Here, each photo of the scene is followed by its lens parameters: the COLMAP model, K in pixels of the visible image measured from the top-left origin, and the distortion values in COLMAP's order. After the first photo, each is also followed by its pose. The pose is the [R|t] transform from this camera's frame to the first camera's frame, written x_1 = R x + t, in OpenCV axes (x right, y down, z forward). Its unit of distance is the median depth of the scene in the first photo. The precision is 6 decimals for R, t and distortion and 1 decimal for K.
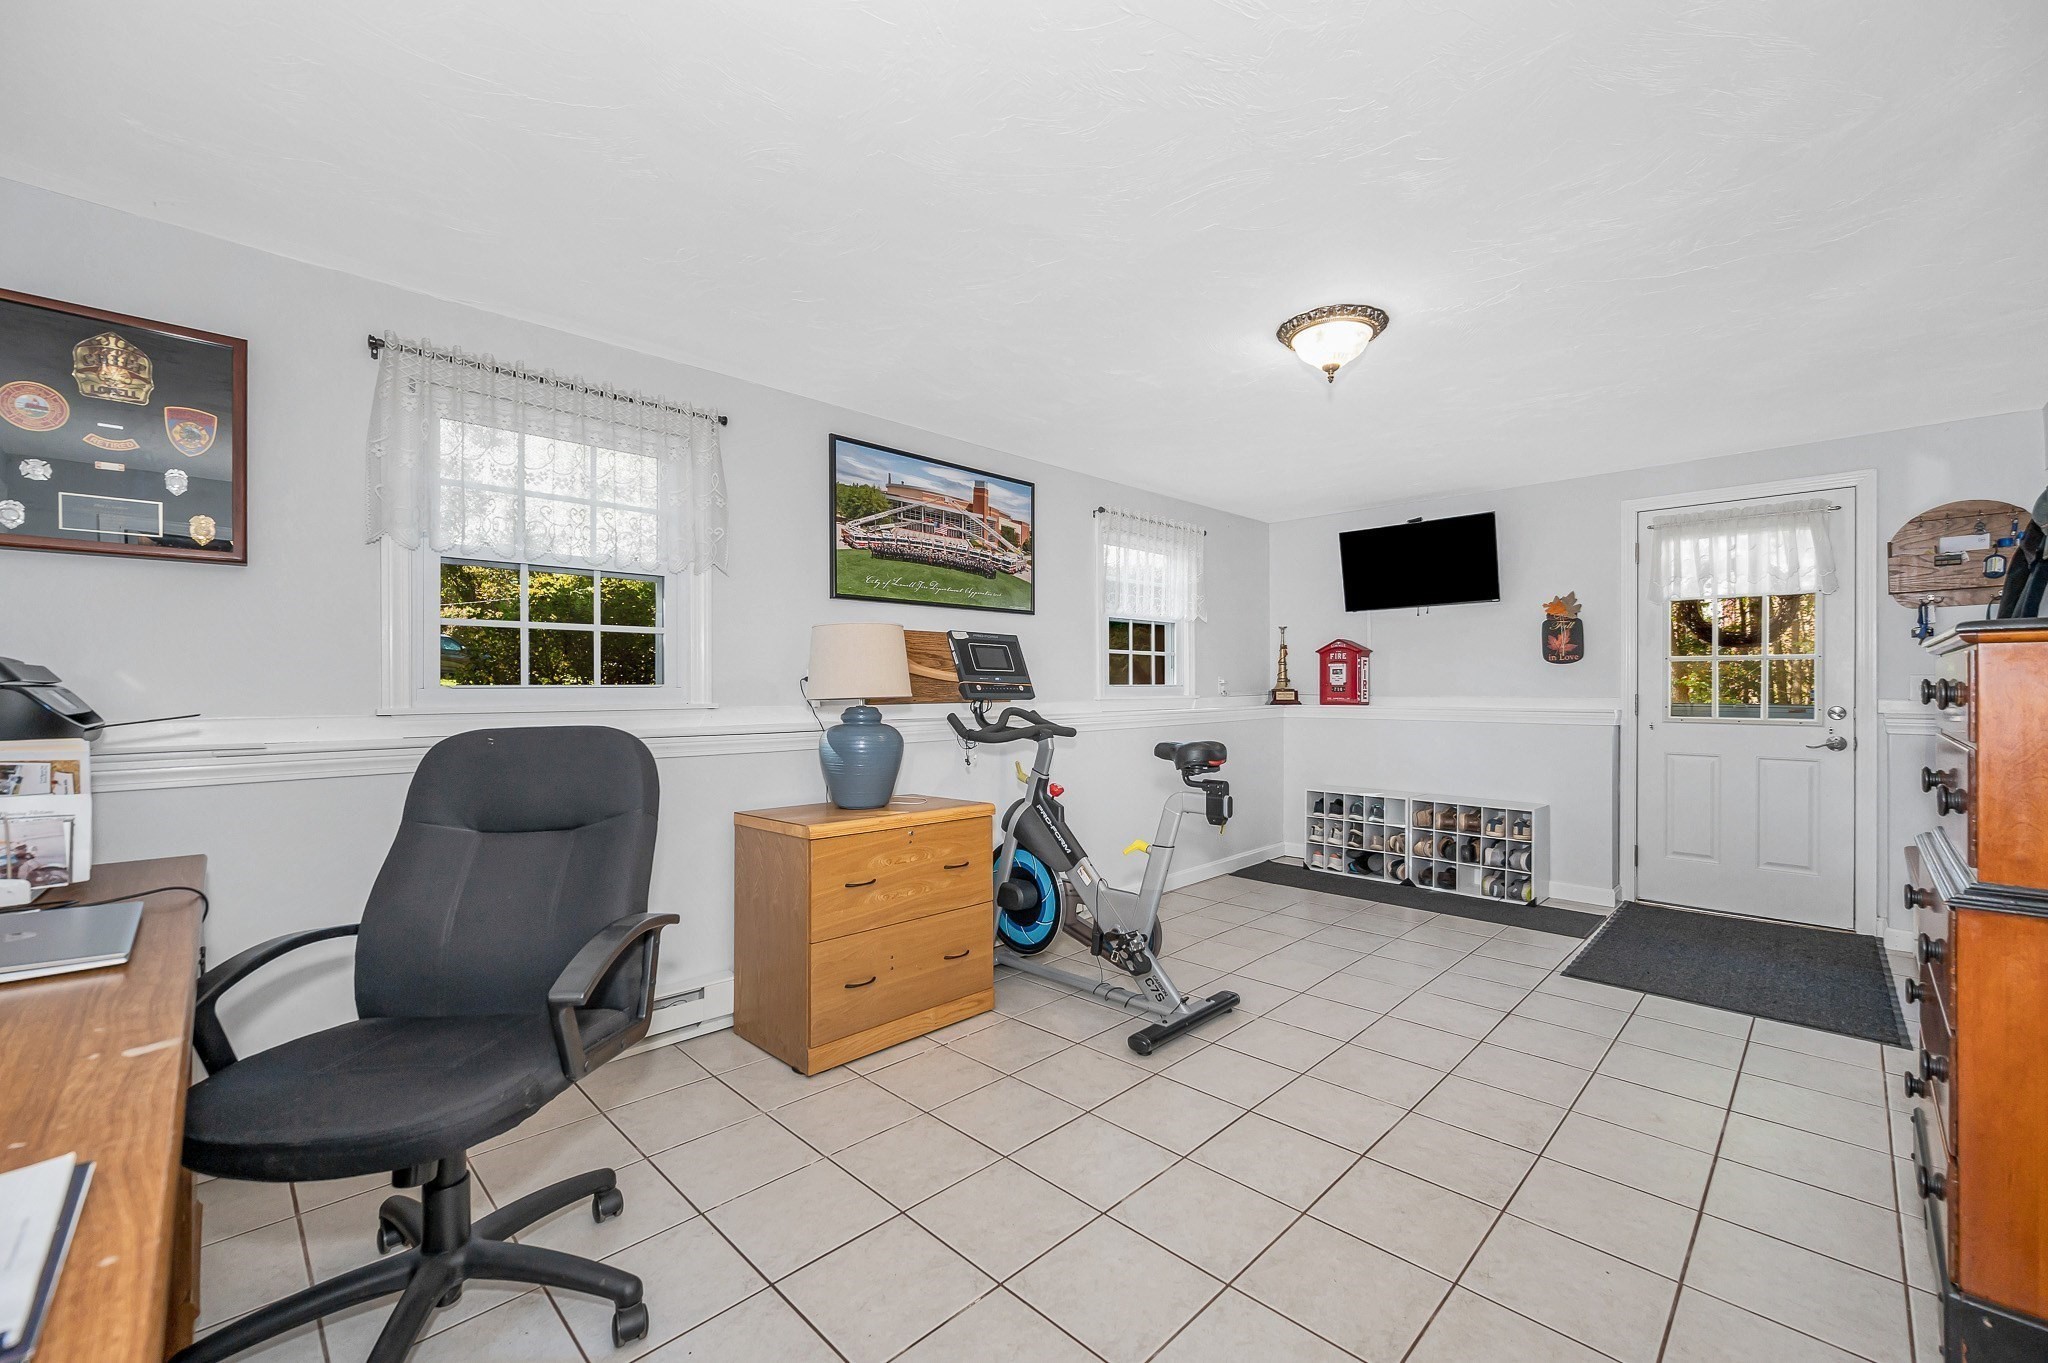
lens RADIAL K [[842.2, 0, 1021.4], [0, 842.2, 676.0], [0, 0, 1]] dist [-0.001129, 0.000198]
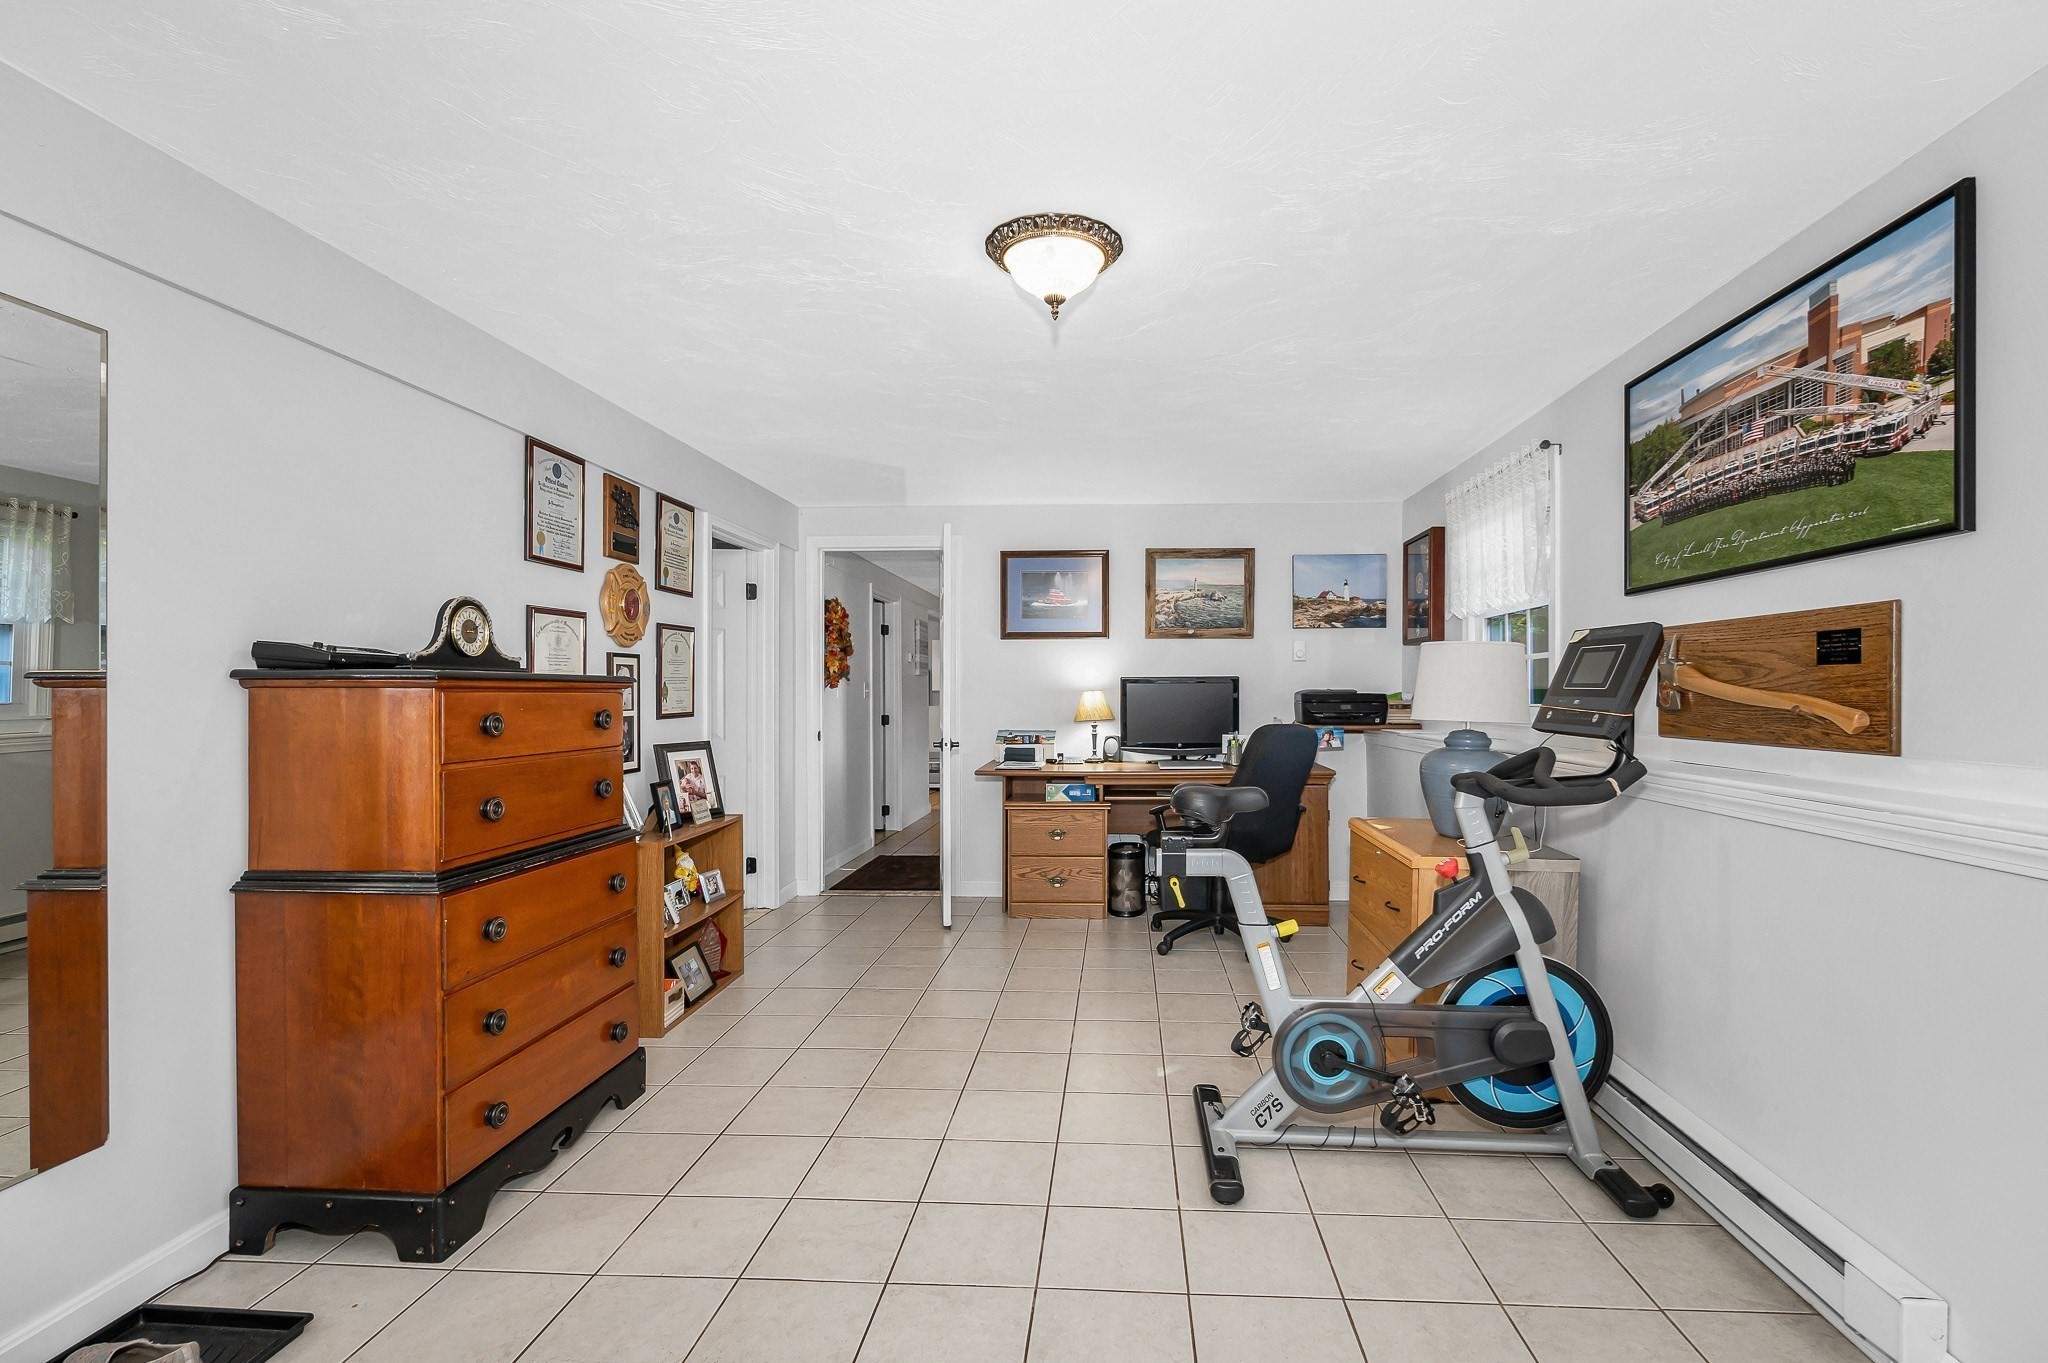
lens RADIAL K [[897.8, 0, 1030.9], [0, 897.8, 691.4], [0, 0, 1]] dist [-0.000095, -0.000079]
pose [[-0.774712, -0.007272, -0.632273, 0.646114], [-0.004554, 0.999972, -0.005920, 0.002648], [0.632298, -0.001707, -0.774723, 1.155624]]
